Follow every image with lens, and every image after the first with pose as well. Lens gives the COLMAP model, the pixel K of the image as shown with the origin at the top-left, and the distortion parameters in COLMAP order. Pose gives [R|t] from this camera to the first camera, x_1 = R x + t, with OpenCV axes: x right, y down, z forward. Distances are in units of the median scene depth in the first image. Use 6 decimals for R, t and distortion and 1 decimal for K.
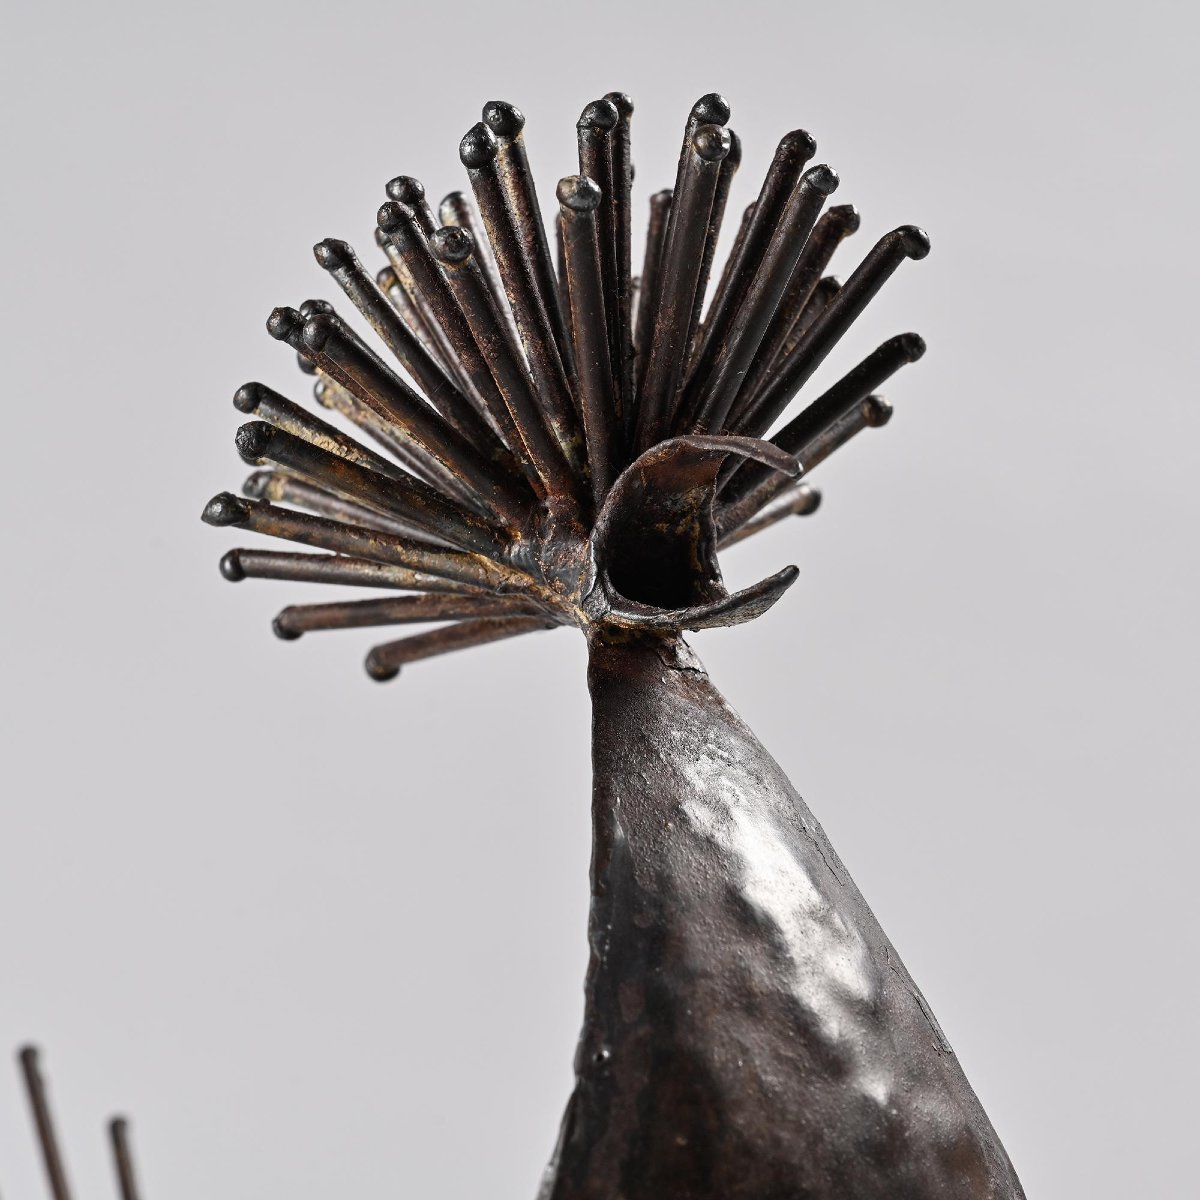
lens RADIAL K [[4262.8, 0, 599.1], [0, 4262.8, 599.3], [0, 0, 1]] dist [-0.109970, 0.000000]
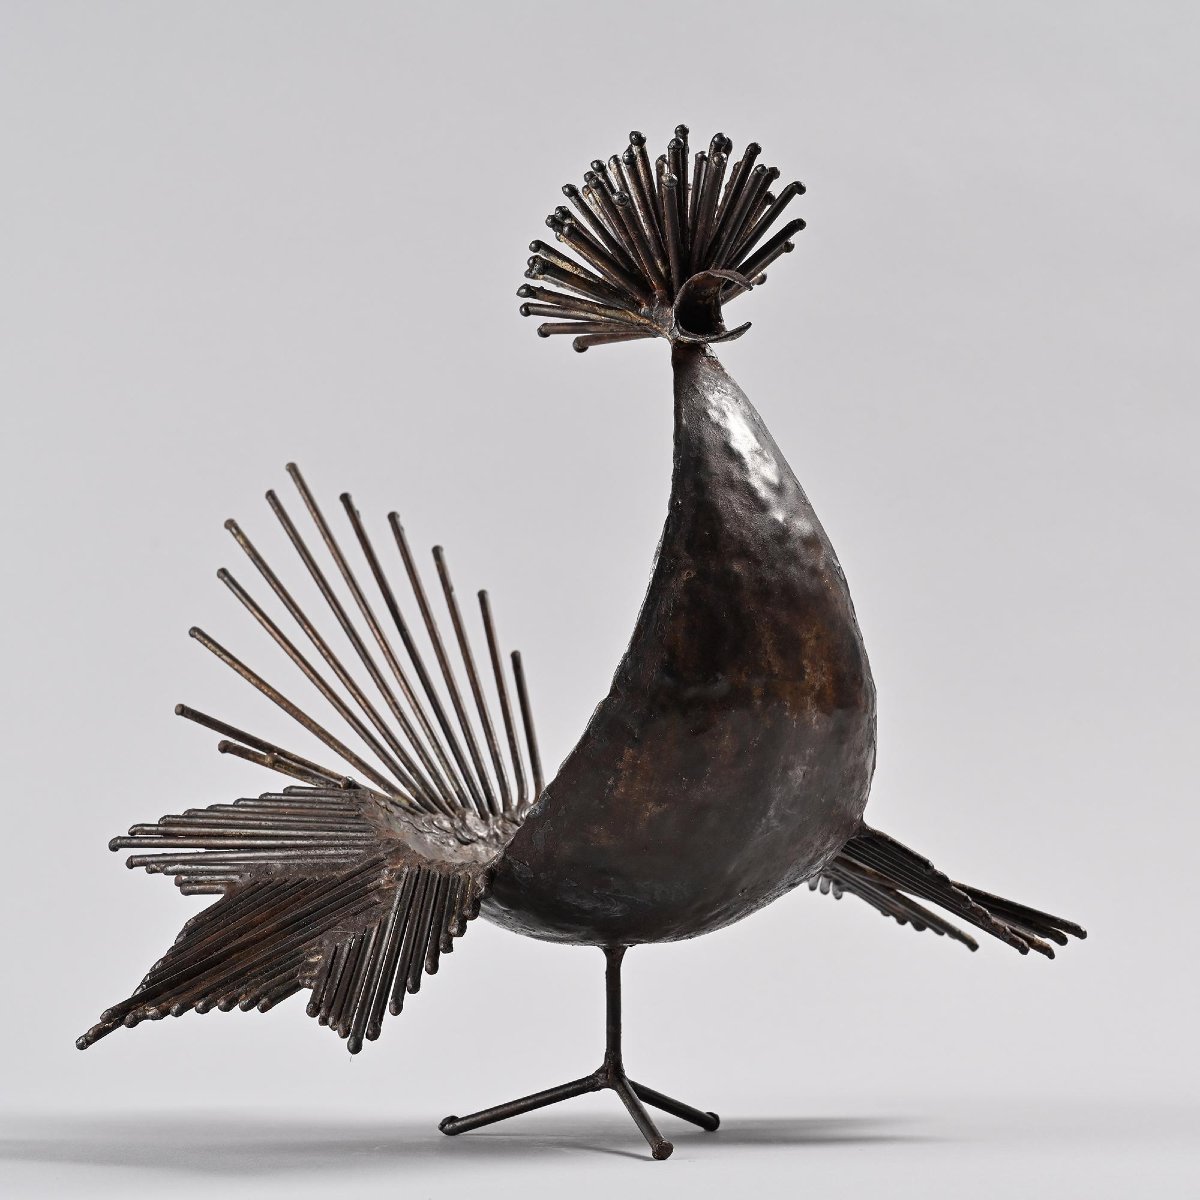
lens RADIAL K [[4262.8, 0, 600.0], [0, 4262.8, 599.8], [0, 0, 1]] dist [-0.109970, 0.000000]
pose [[0.999964, 0.000977, -0.008428, -0.024105], [-0.000055, 0.994083, 0.108621, -0.118605], [0.008485, -0.108616, 0.994048, -1.592816]]
